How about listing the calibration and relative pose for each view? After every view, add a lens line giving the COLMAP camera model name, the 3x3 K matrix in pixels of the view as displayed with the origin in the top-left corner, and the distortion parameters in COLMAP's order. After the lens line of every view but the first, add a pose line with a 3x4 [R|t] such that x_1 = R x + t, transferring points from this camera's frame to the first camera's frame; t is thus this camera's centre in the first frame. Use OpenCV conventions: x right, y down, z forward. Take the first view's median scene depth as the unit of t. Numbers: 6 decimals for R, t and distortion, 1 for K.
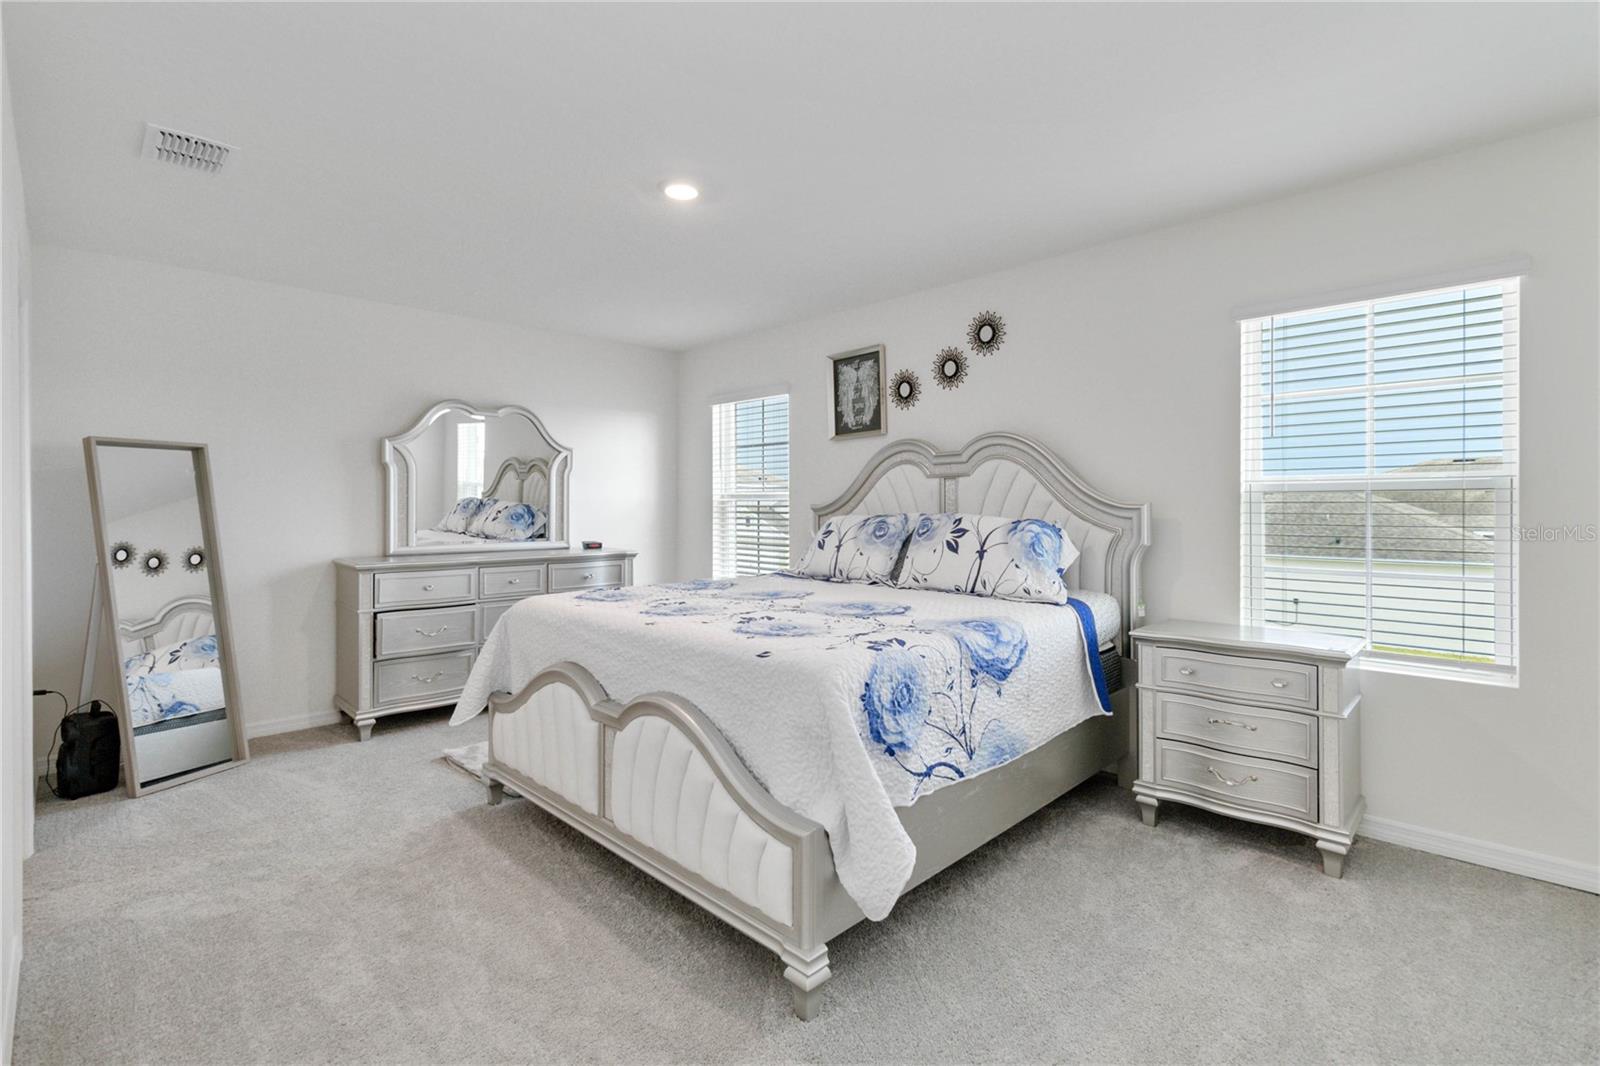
lens RADIAL K [[738.9, 0, 800.4], [0, 738.9, 522.1], [0, 0, 1]] dist [-0.000483, 0.000306]
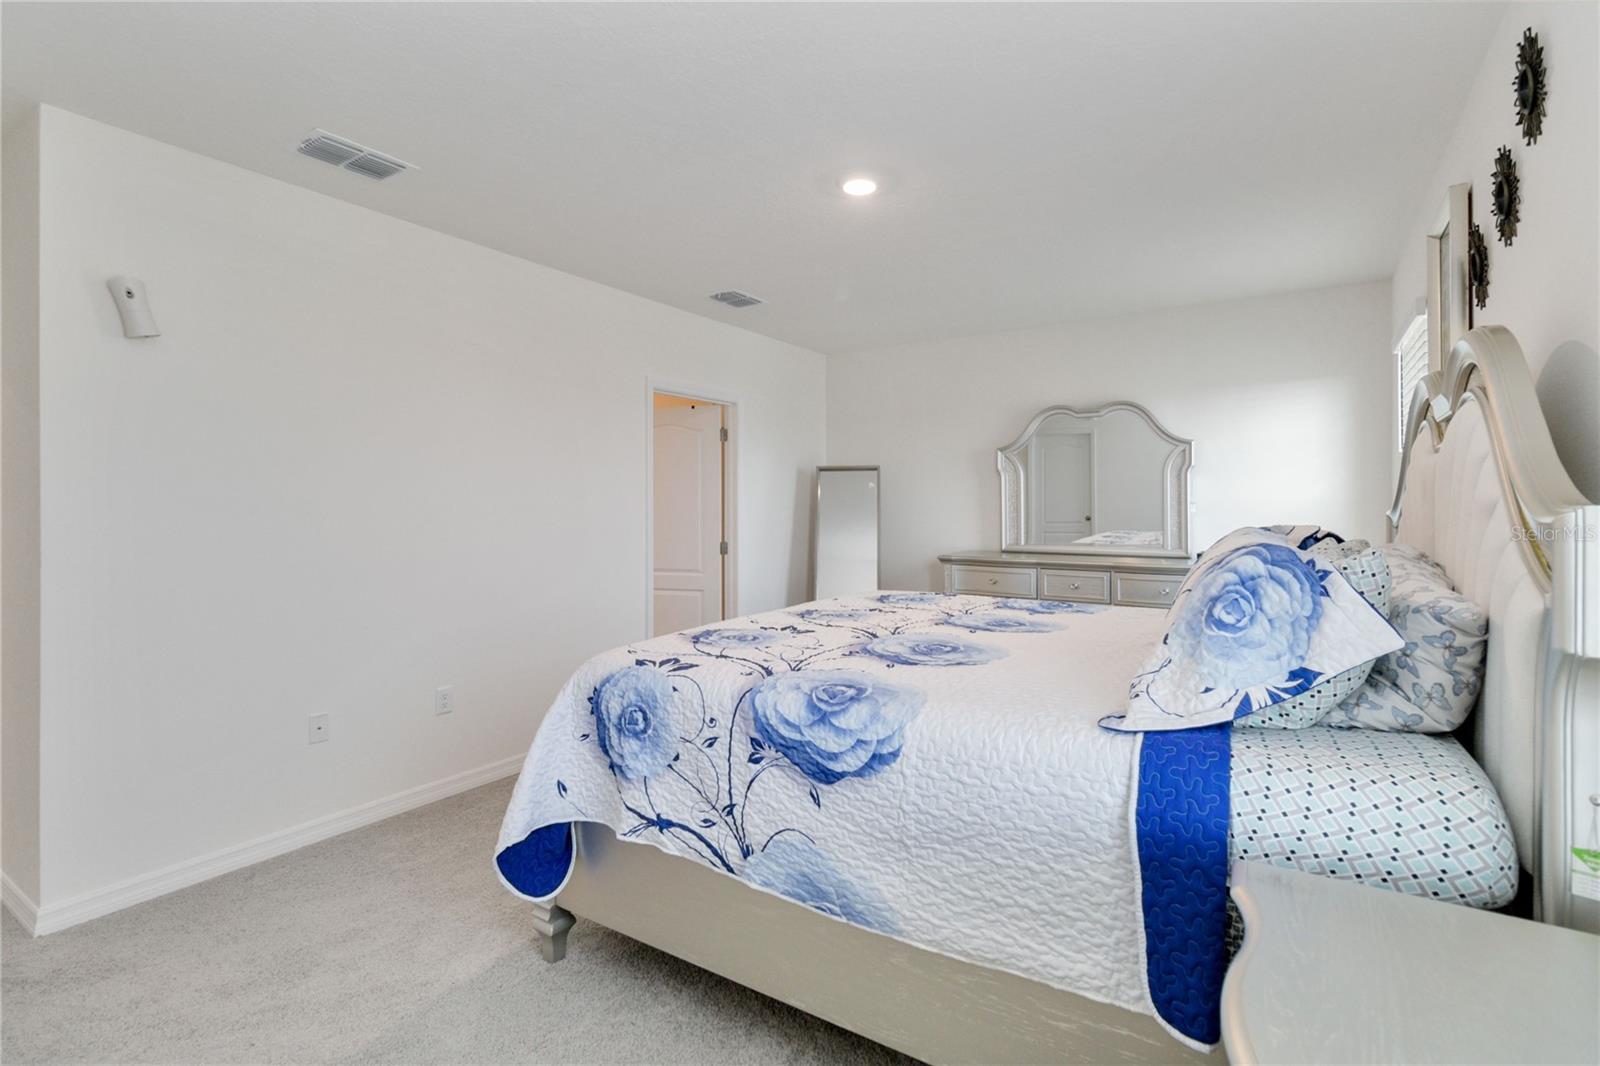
lens RADIAL K [[738.9, 0, 806.9], [0, 738.9, 504.7], [0, 0, 1]] dist [-0.000483, 0.000306]
pose [[0.208440, -0.002086, -0.978033, 0.956845], [-0.020057, 0.999778, -0.006407, -0.026554], [0.977829, 0.020952, 0.208352, 0.895942]]
